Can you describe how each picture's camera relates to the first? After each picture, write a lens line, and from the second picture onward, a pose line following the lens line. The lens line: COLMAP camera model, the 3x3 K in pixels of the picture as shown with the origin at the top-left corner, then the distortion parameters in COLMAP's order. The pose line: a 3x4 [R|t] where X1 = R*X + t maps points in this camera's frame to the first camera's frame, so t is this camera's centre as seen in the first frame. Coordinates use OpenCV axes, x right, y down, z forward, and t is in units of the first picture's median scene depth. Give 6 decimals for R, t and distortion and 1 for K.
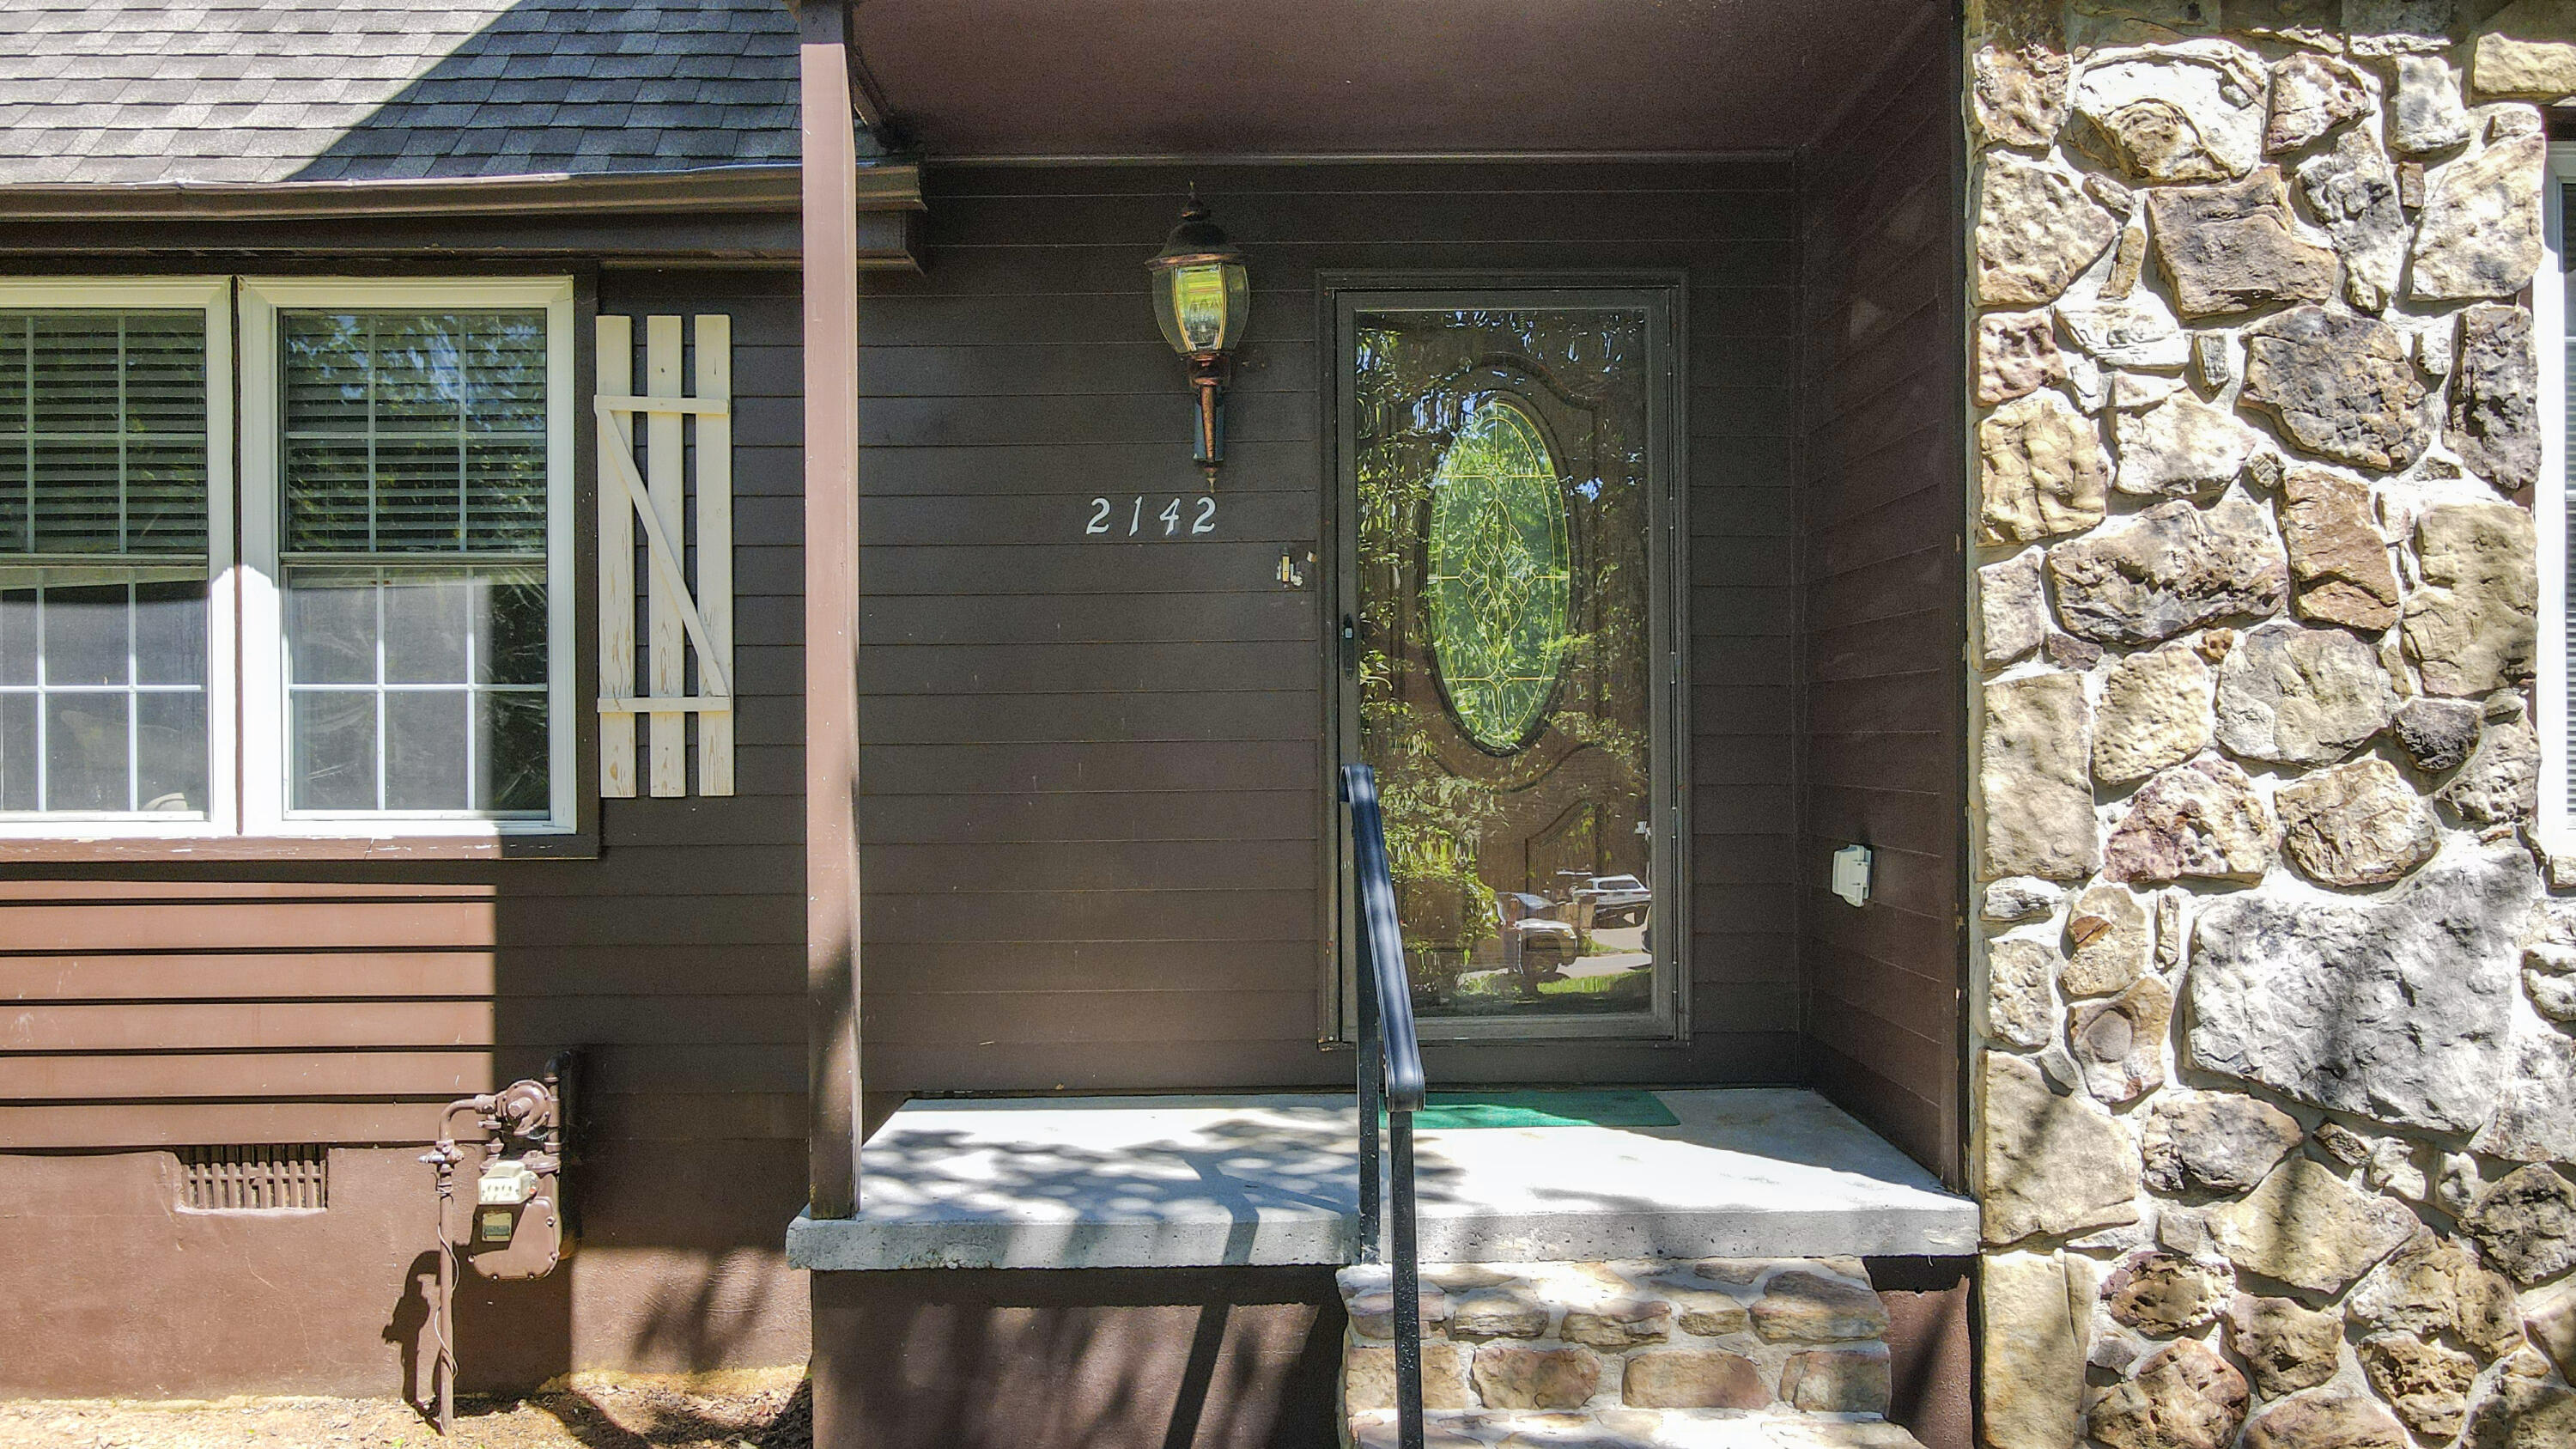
lens RADIAL K [[1900.4, 0, 1286.8], [0, 1900.4, 717.1], [0, 0, 1]] dist [-0.001825, 0.036505]
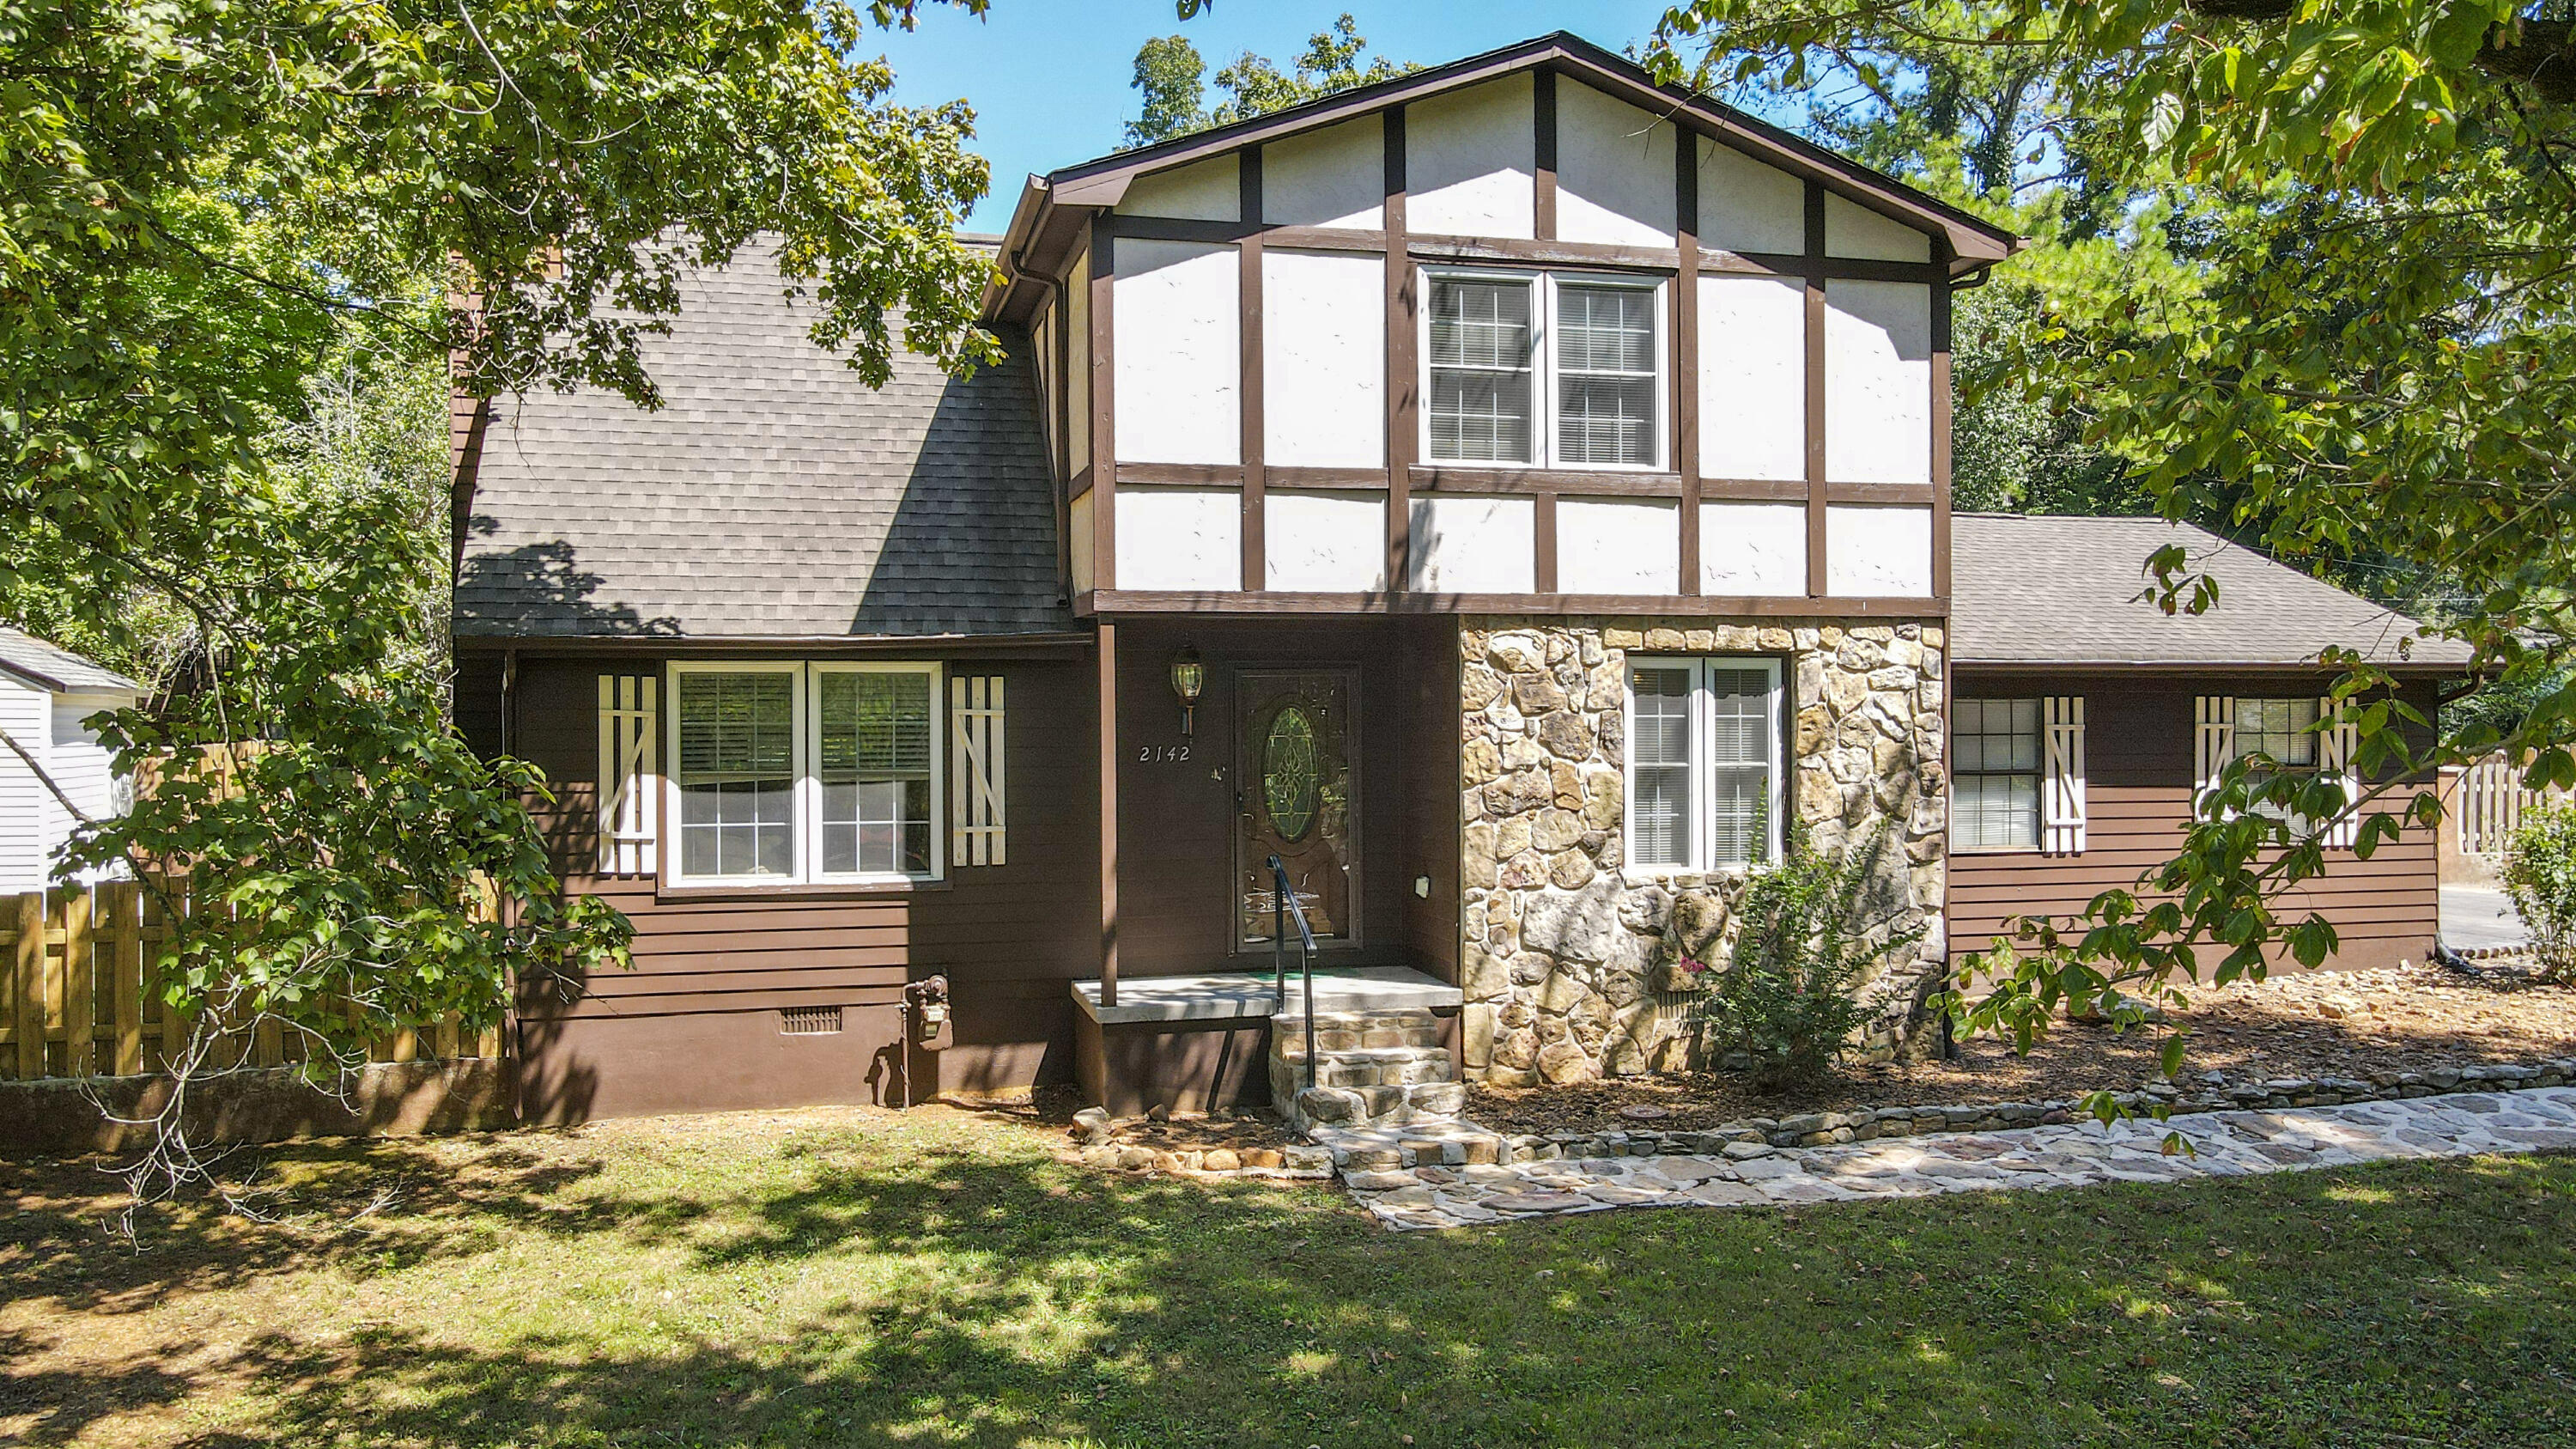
lens RADIAL K [[1900.4, 0, 1296.5], [0, 1900.4, 725.5], [0, 0, 1]] dist [-0.001825, 0.036505]
pose [[0.970799, -0.000739, 0.239893, -0.677673], [-0.000926, 0.999976, 0.006828, -0.211654], [-0.239892, -0.006851, 0.970775, -2.045428]]
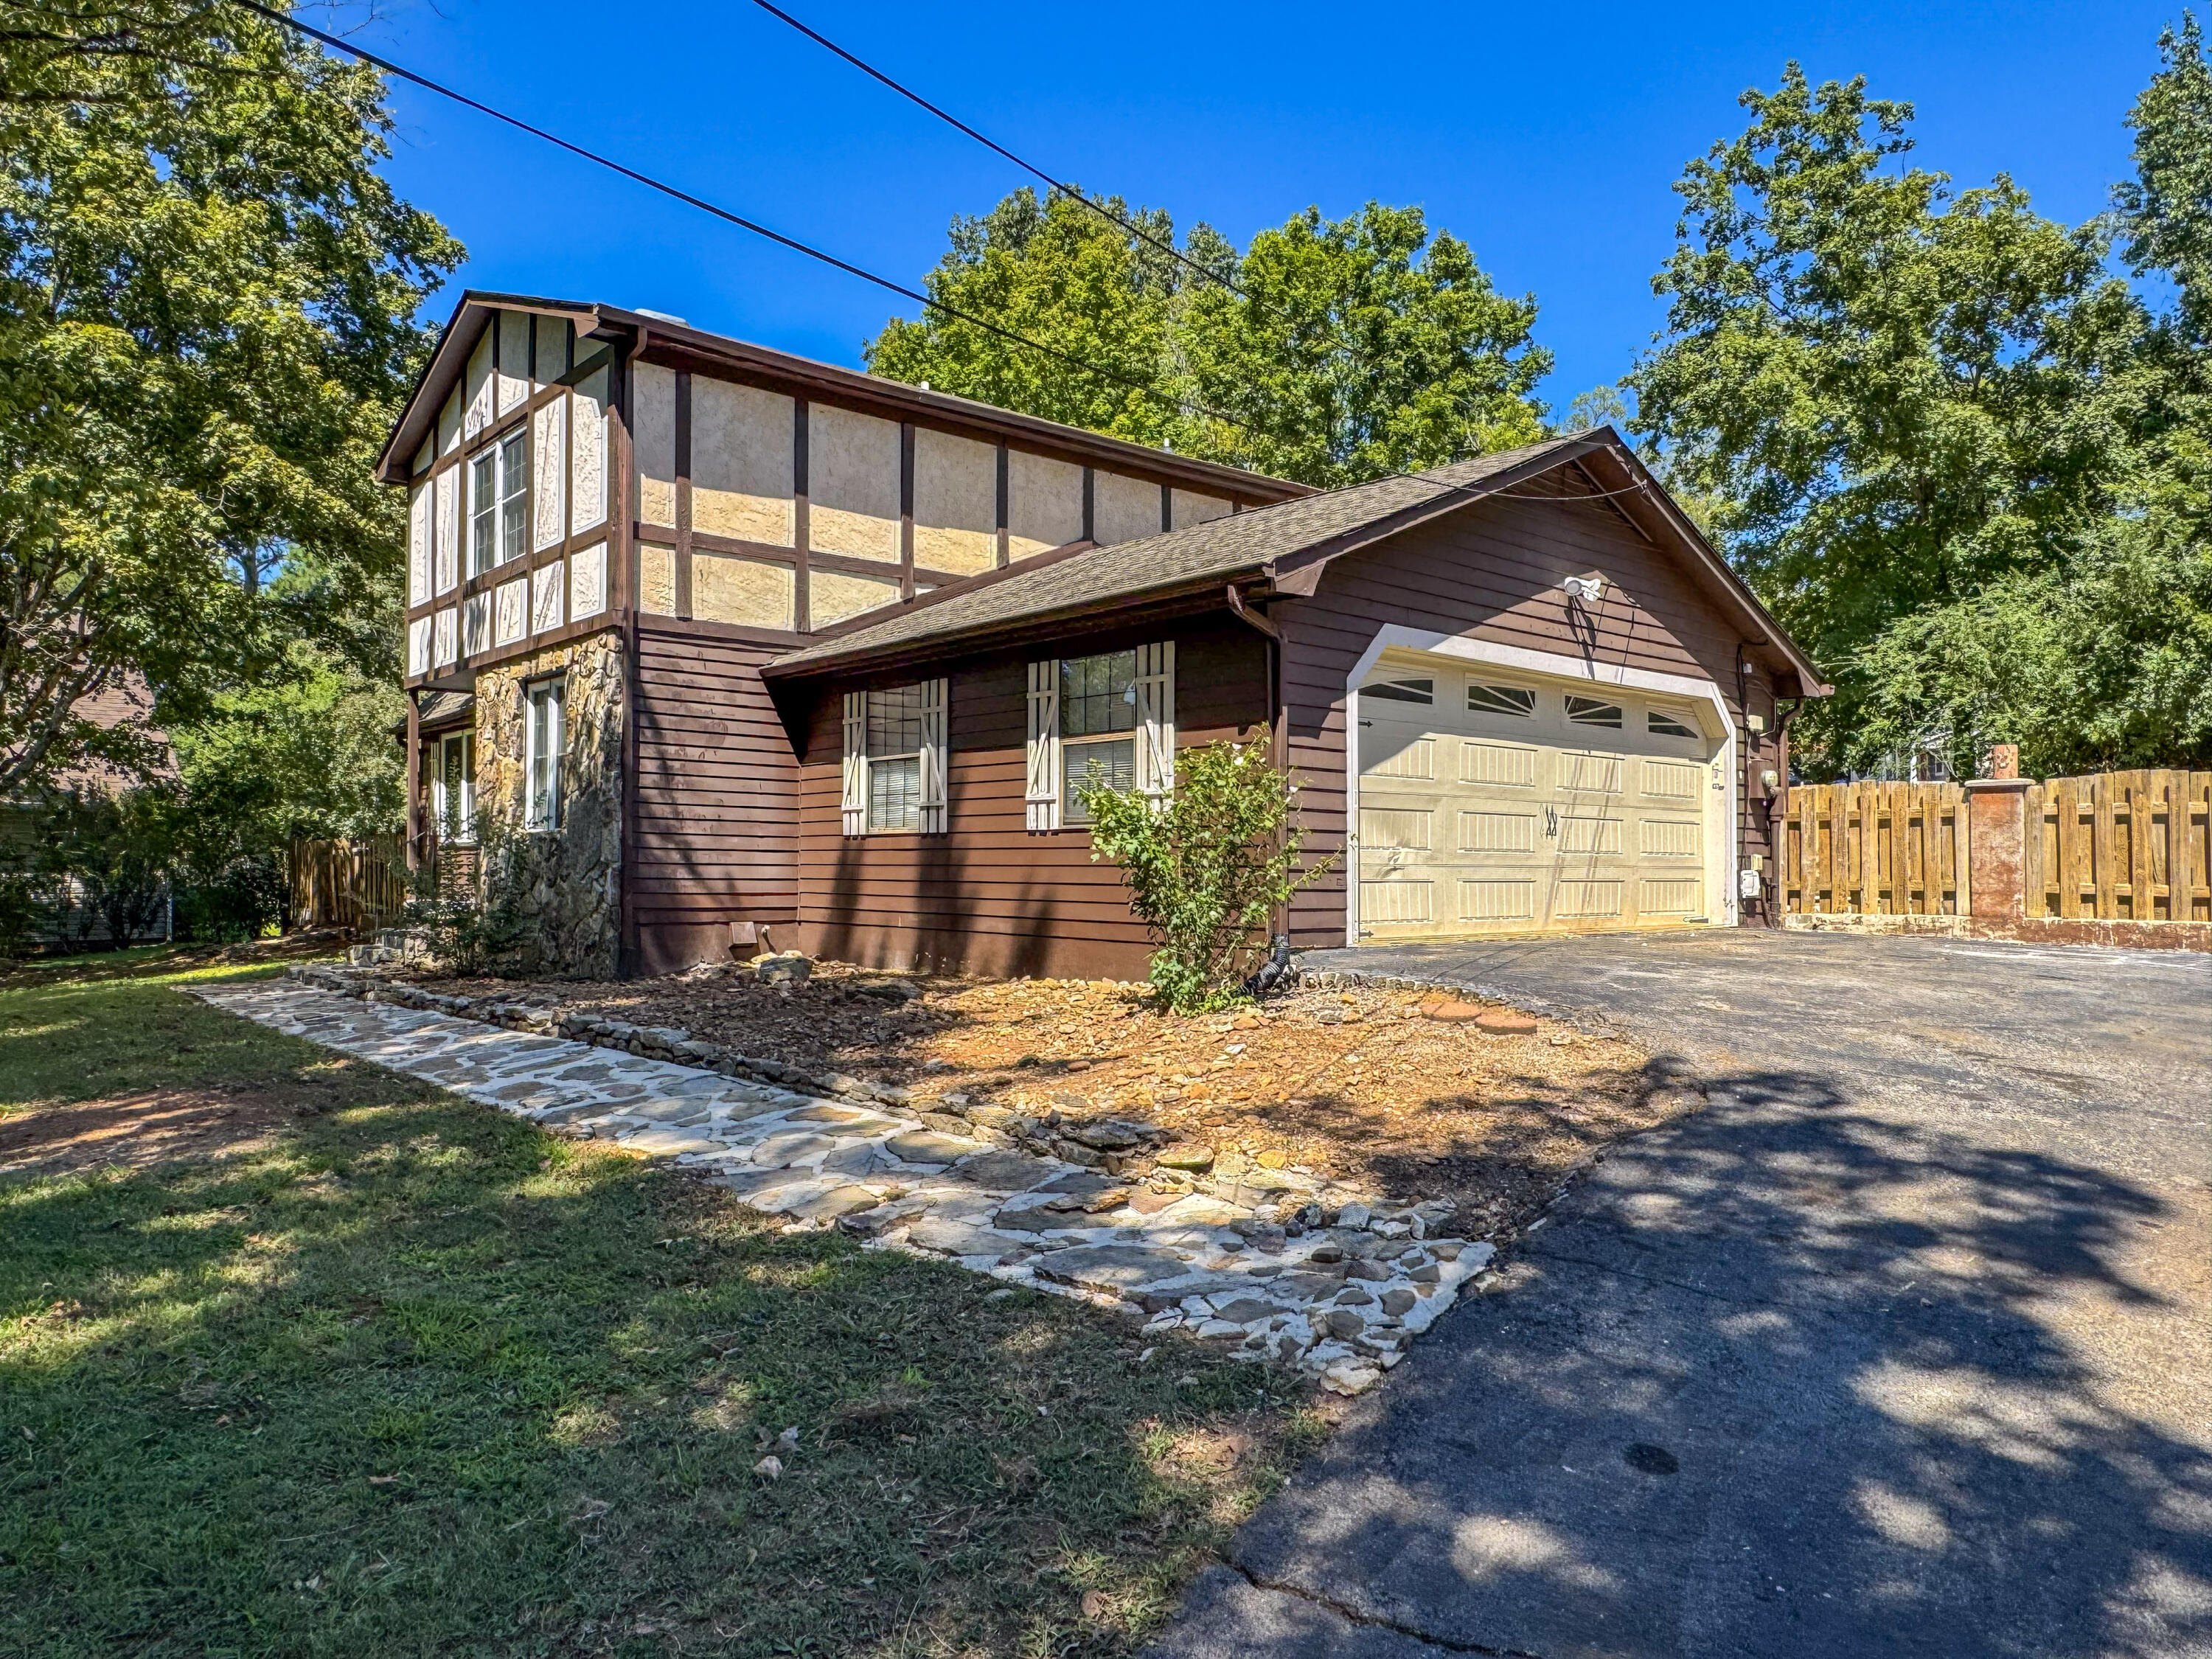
lens RADIAL K [[1477.0, 0, 1100.6], [0, 1477.0, 840.1], [0, 0, 1]] dist [0.003564, -0.020485]
pose [[0.650052, -0.008360, -0.759843, 4.472330], [0.000964, 0.999948, -0.010177, 0.127622], [0.759889, 0.005883, 0.650026, -0.309059]]
